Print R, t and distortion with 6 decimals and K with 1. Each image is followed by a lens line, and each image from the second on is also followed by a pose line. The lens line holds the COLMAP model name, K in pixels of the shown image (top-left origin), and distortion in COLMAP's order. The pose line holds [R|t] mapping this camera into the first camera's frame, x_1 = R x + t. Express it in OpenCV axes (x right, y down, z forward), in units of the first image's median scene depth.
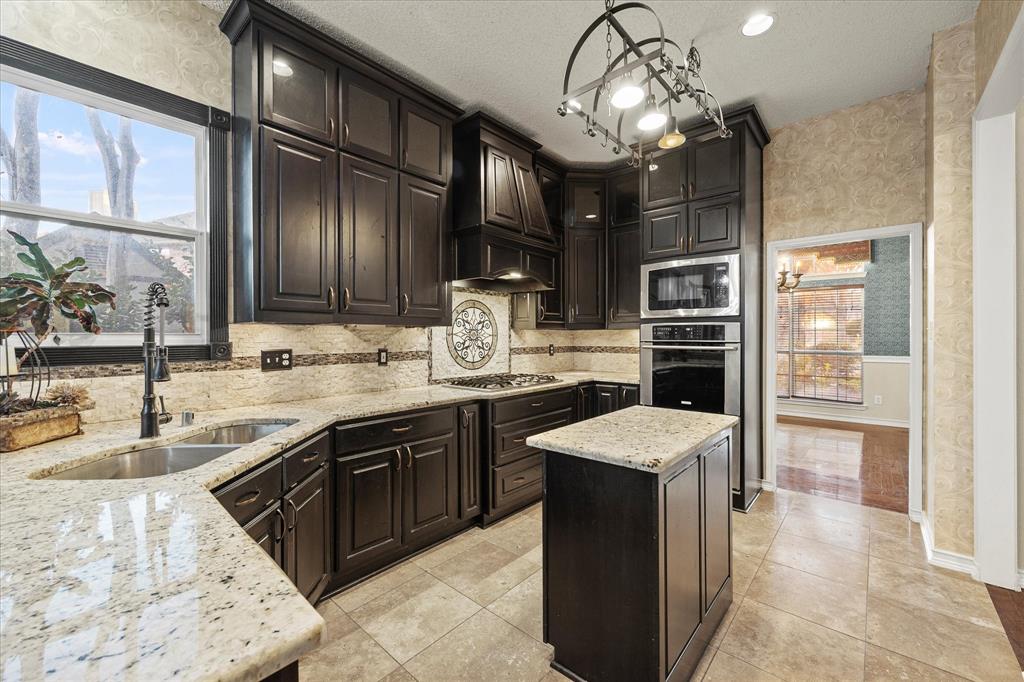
lens RADIAL K [[405.7, 0, 510.2], [0, 405.7, 336.1], [0, 0, 1]] dist [0.000126, 0.000007]
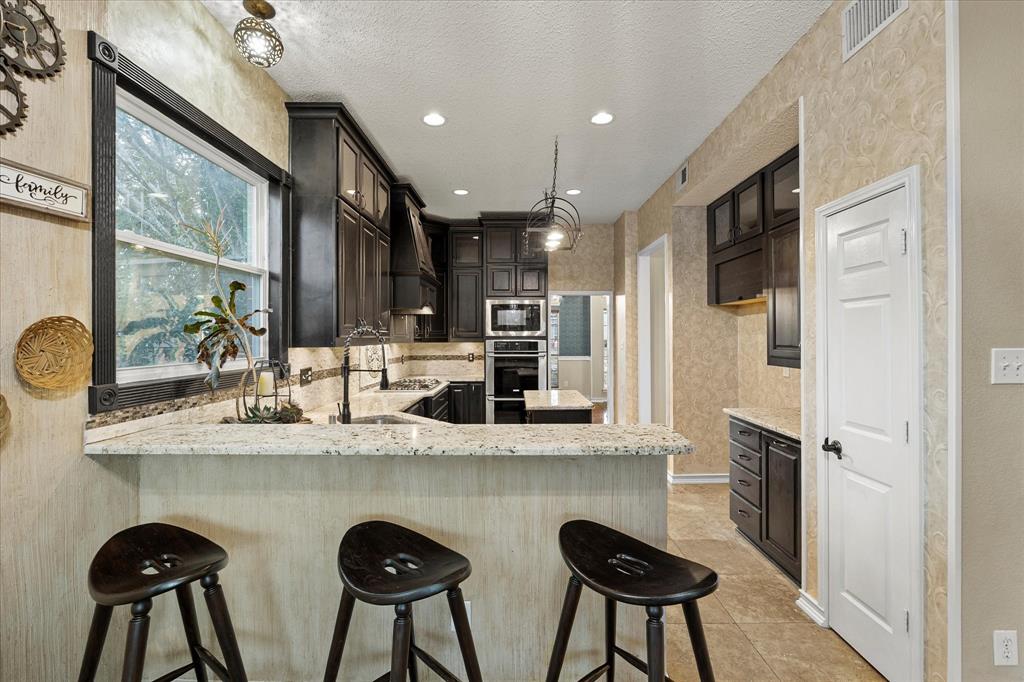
lens RADIAL K [[405.7, 0, 519.2], [0, 405.7, 338.6], [0, 0, 1]] dist [0.000126, 0.000007]
pose [[0.762996, -0.001345, 0.646402, -0.561174], [0.003977, 0.999989, -0.002613, -0.031643], [-0.646391, 0.004565, 0.762993, -0.211572]]
